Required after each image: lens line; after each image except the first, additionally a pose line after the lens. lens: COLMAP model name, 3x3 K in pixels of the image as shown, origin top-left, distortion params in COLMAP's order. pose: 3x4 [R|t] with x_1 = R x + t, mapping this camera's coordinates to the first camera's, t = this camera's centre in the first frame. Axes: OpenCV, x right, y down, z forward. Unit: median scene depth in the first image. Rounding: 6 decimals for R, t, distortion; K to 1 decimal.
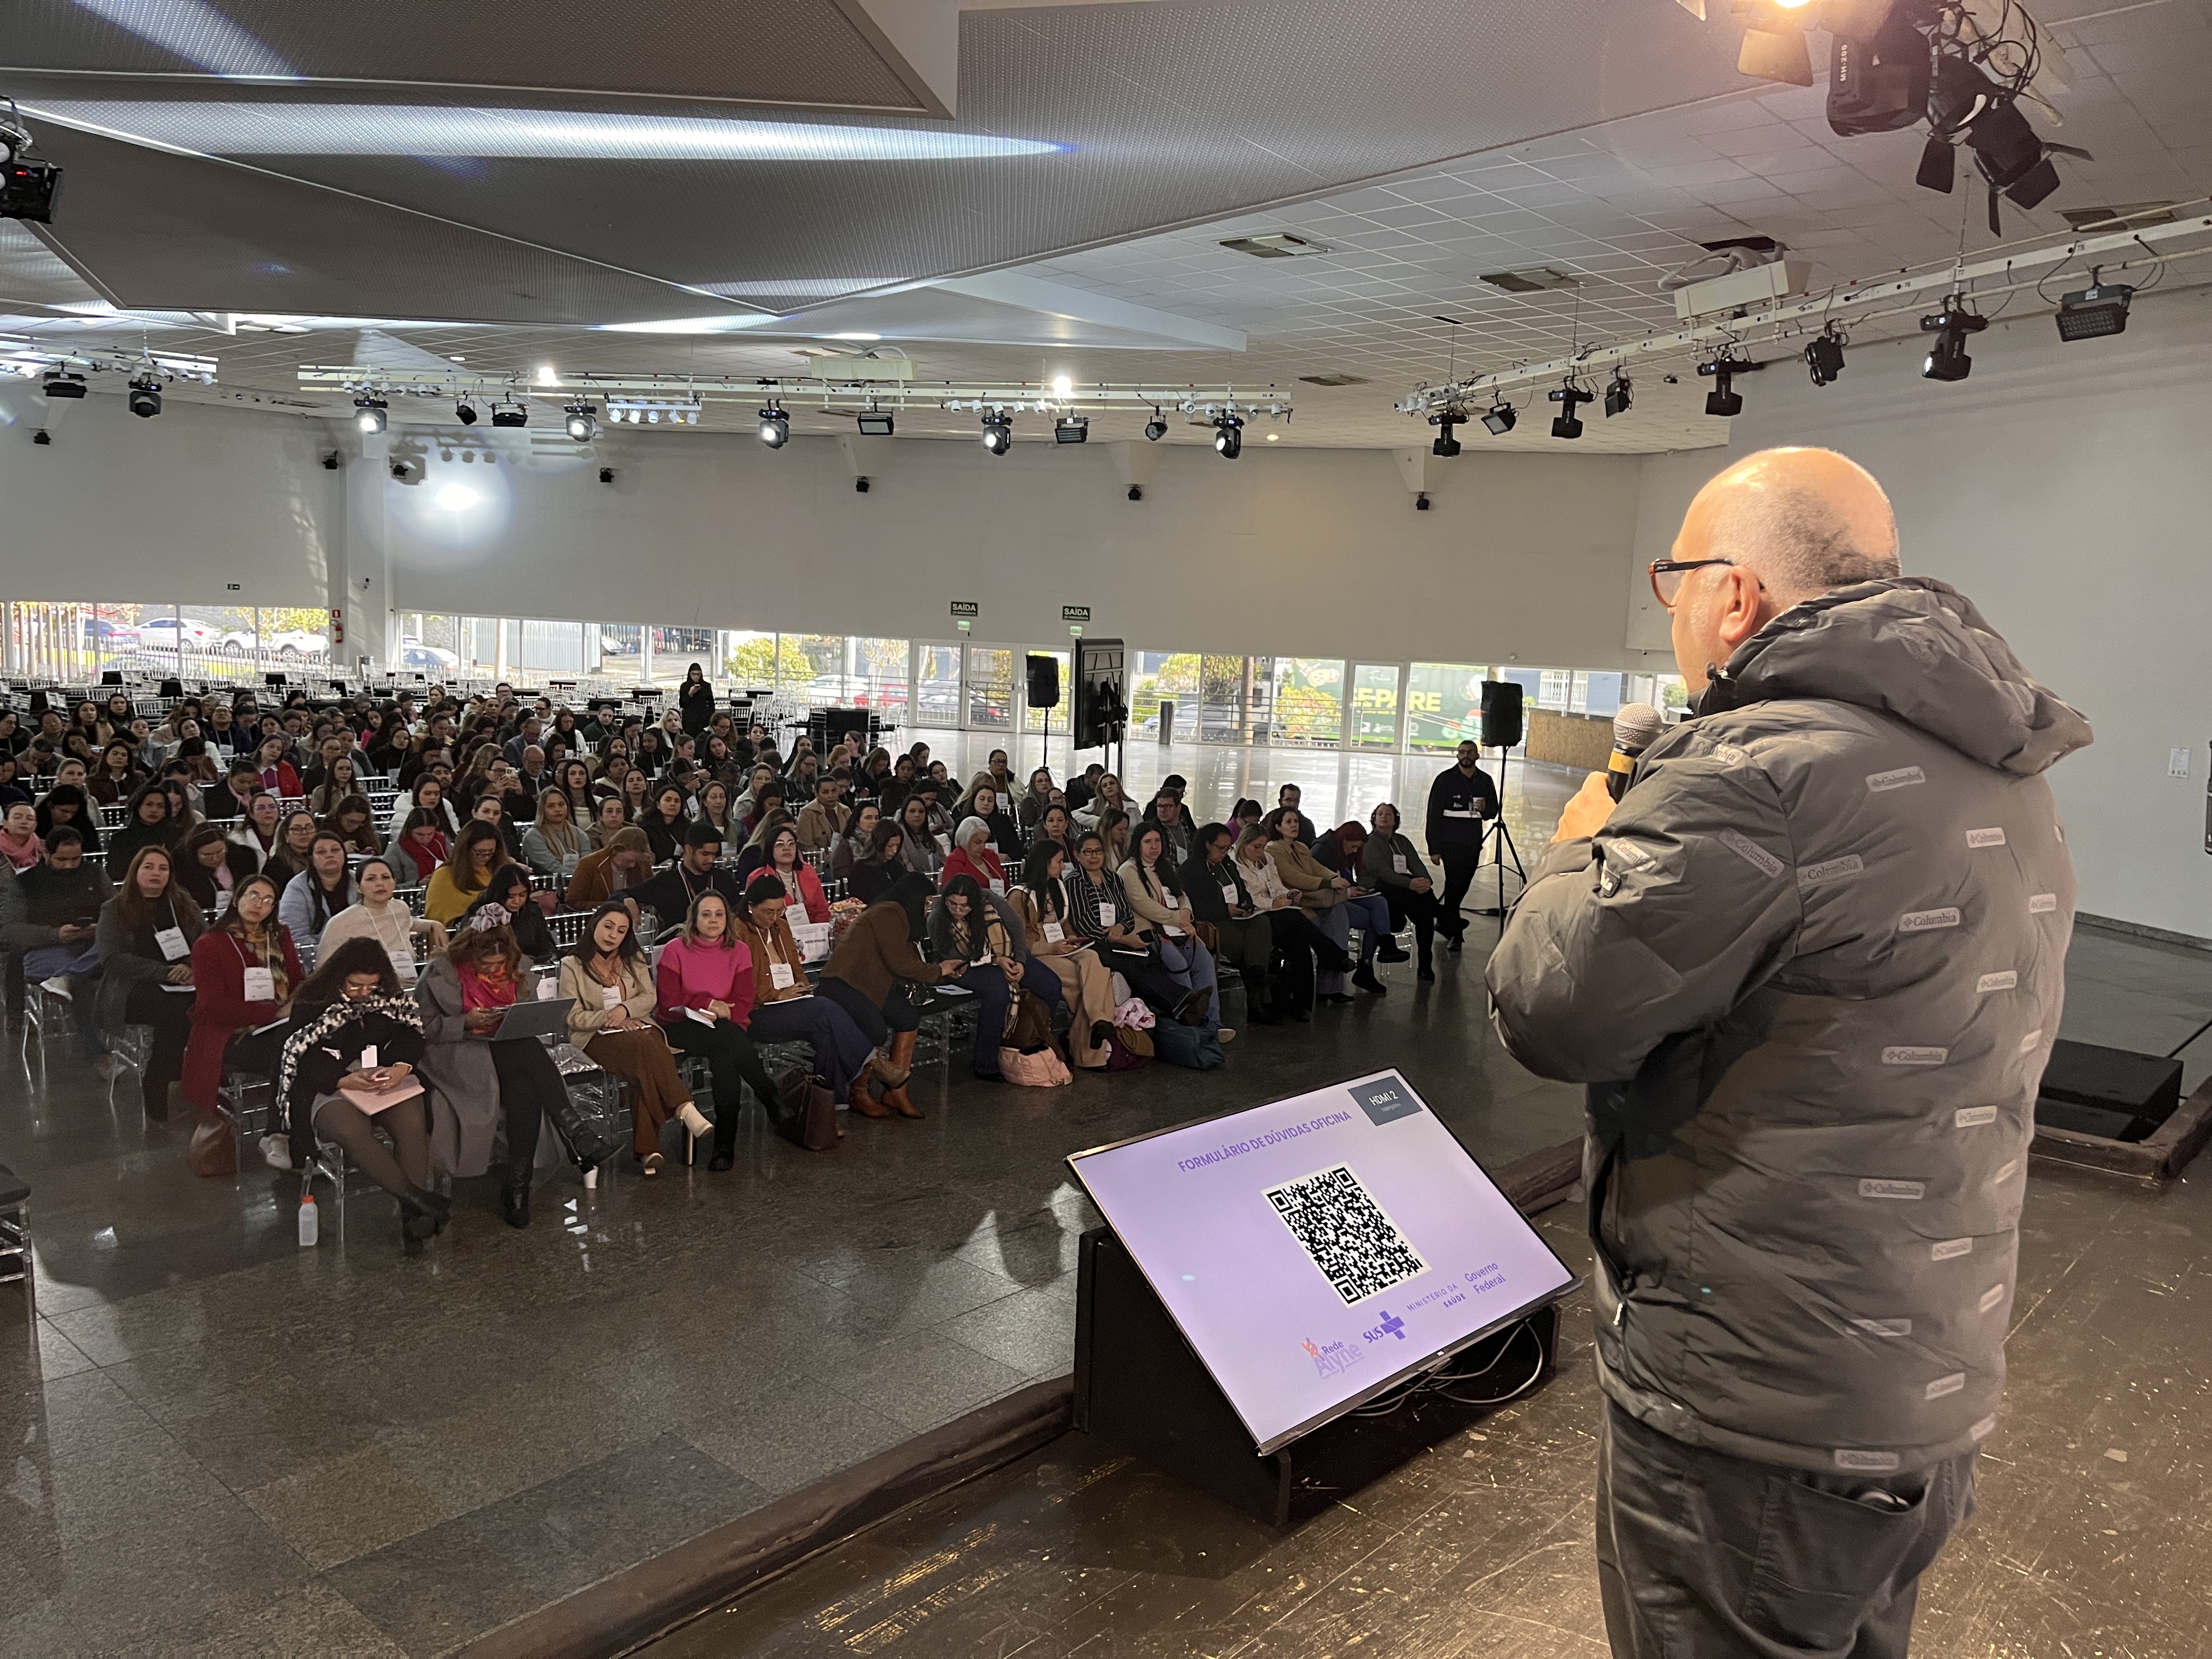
lens RADIAL K [[1674.9, 0, 1123.7], [0, 1674.9, 829.6], [0, 0, 1]] dist [0.043432, -0.055562]
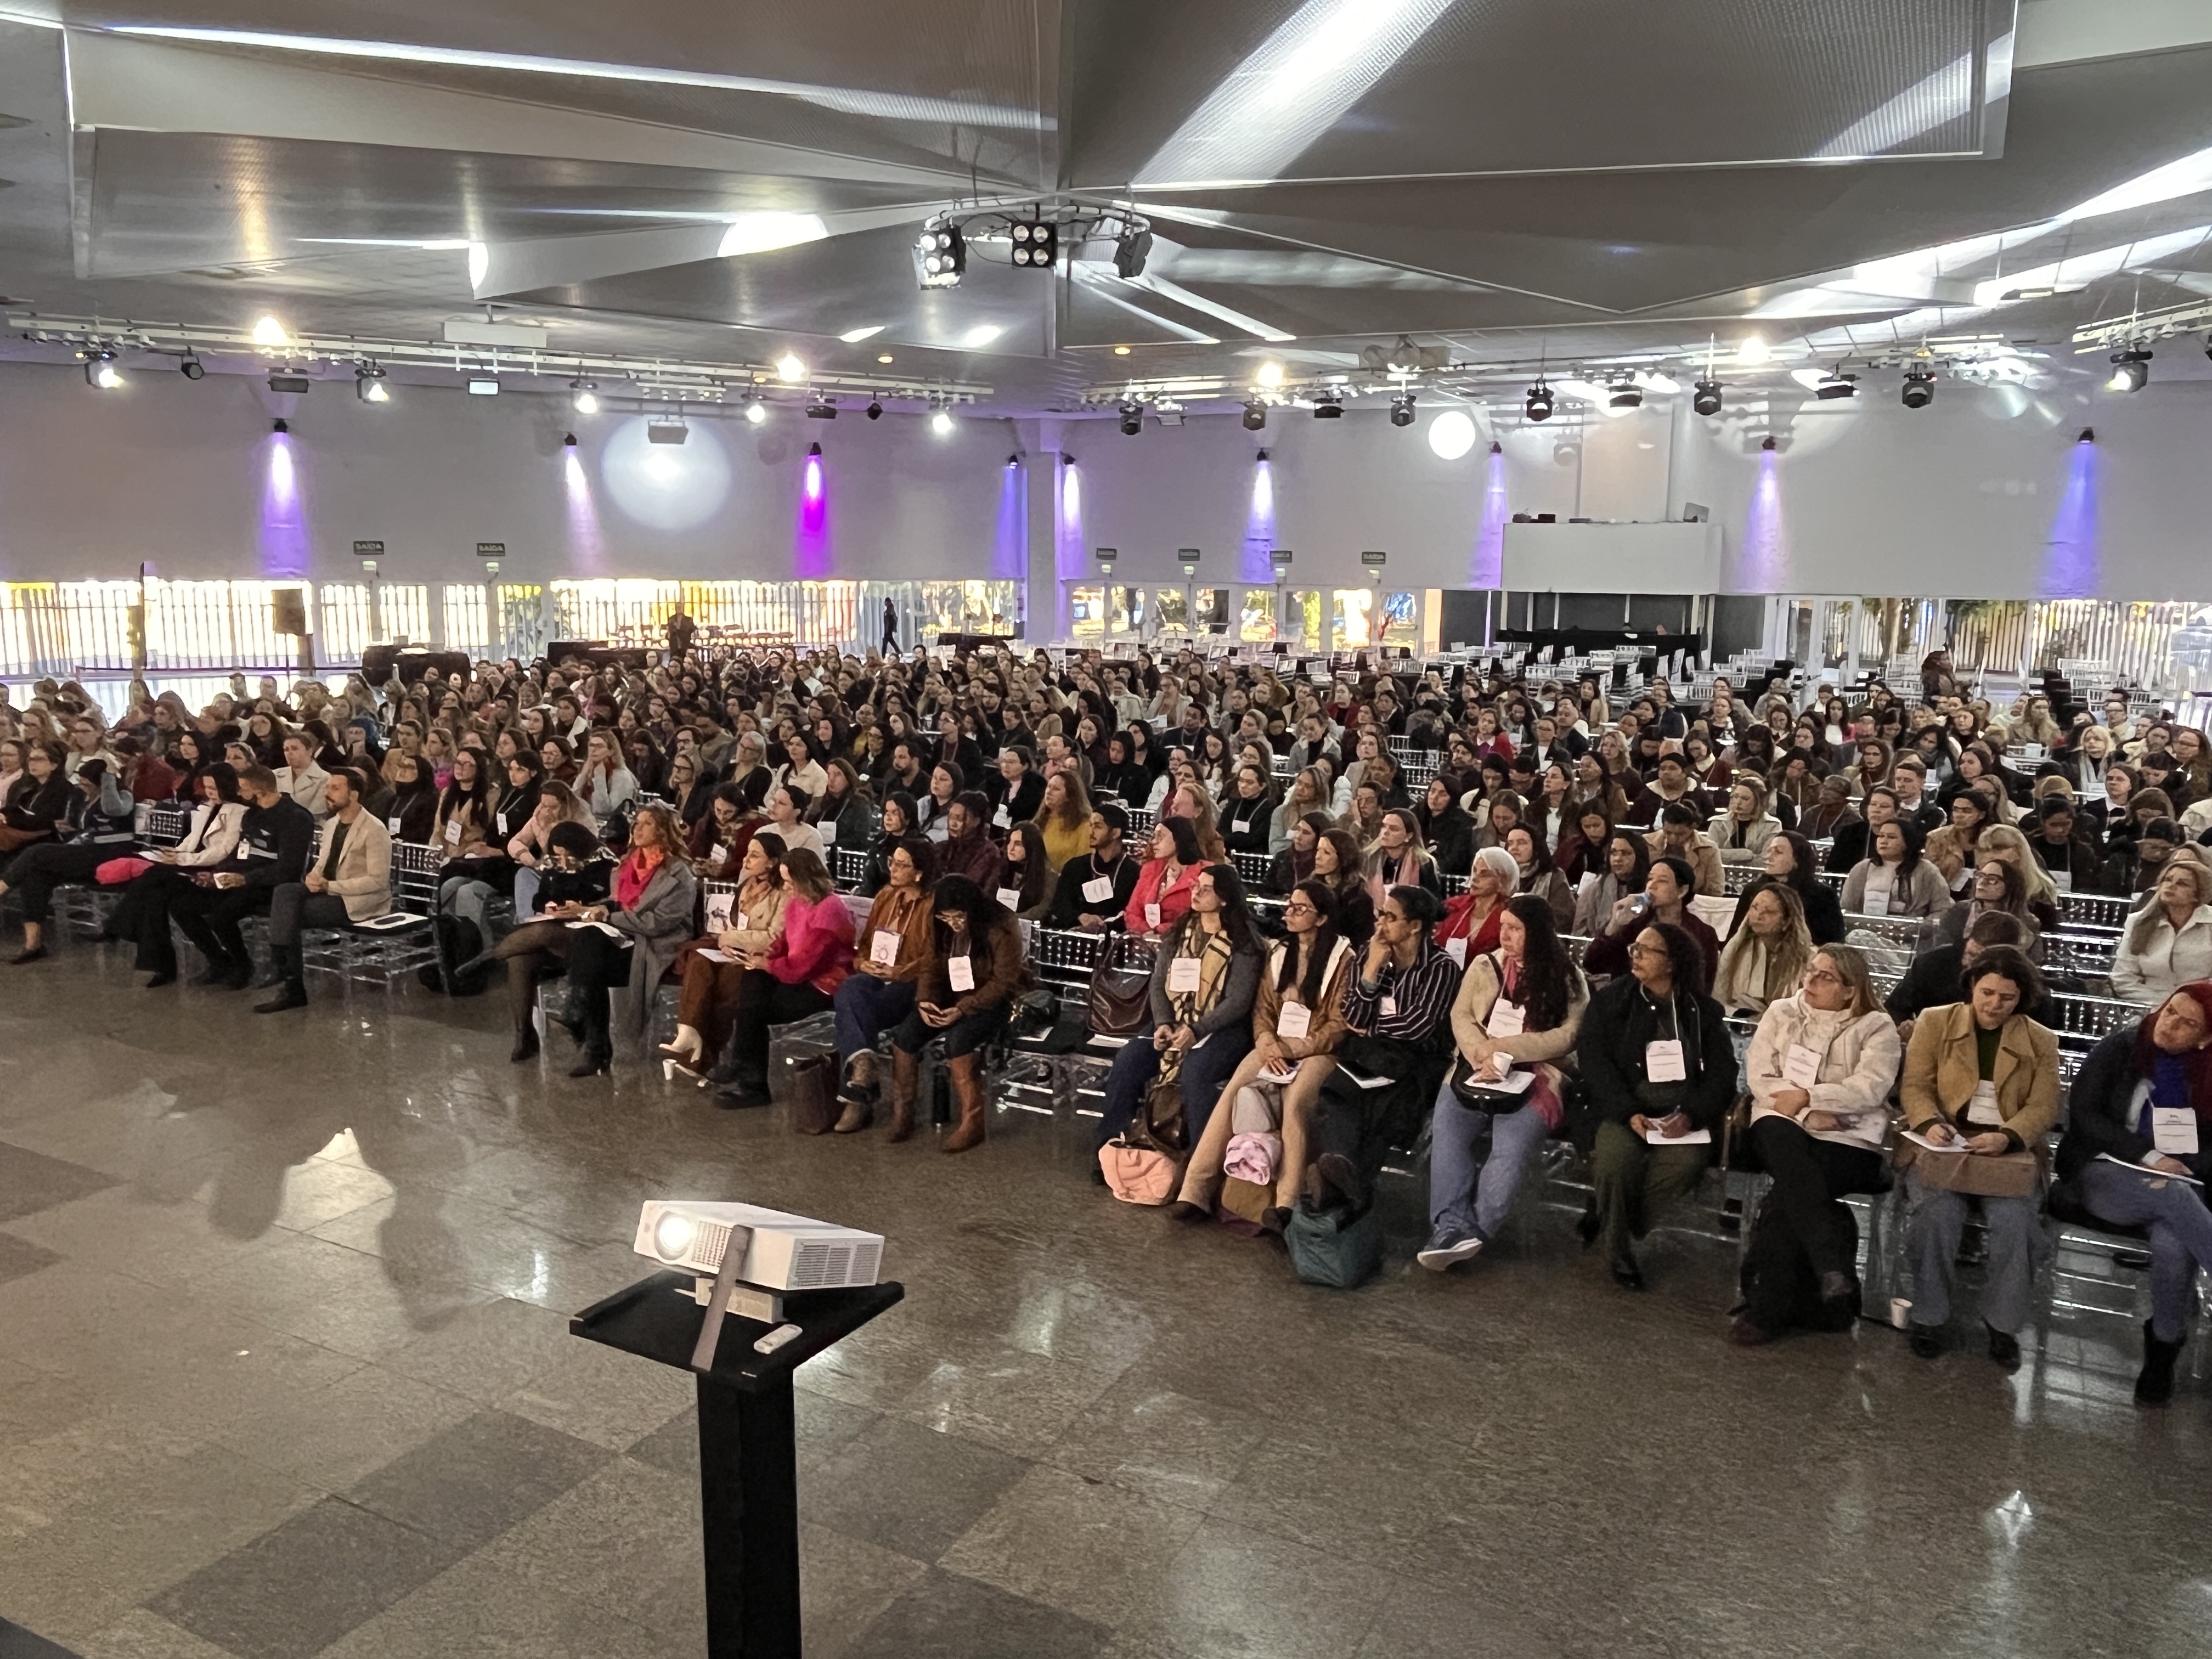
lens RADIAL K [[1611.8, 0, 1104.7], [0, 1611.8, 834.1], [0, 0, 1]] dist [-0.001242, -0.001746]
pose [[0.225968, 0.125237, -0.966051, 0.267818], [-0.124367, 0.987295, 0.098901, -0.031627], [0.966163, 0.097796, 0.238672, 0.346916]]
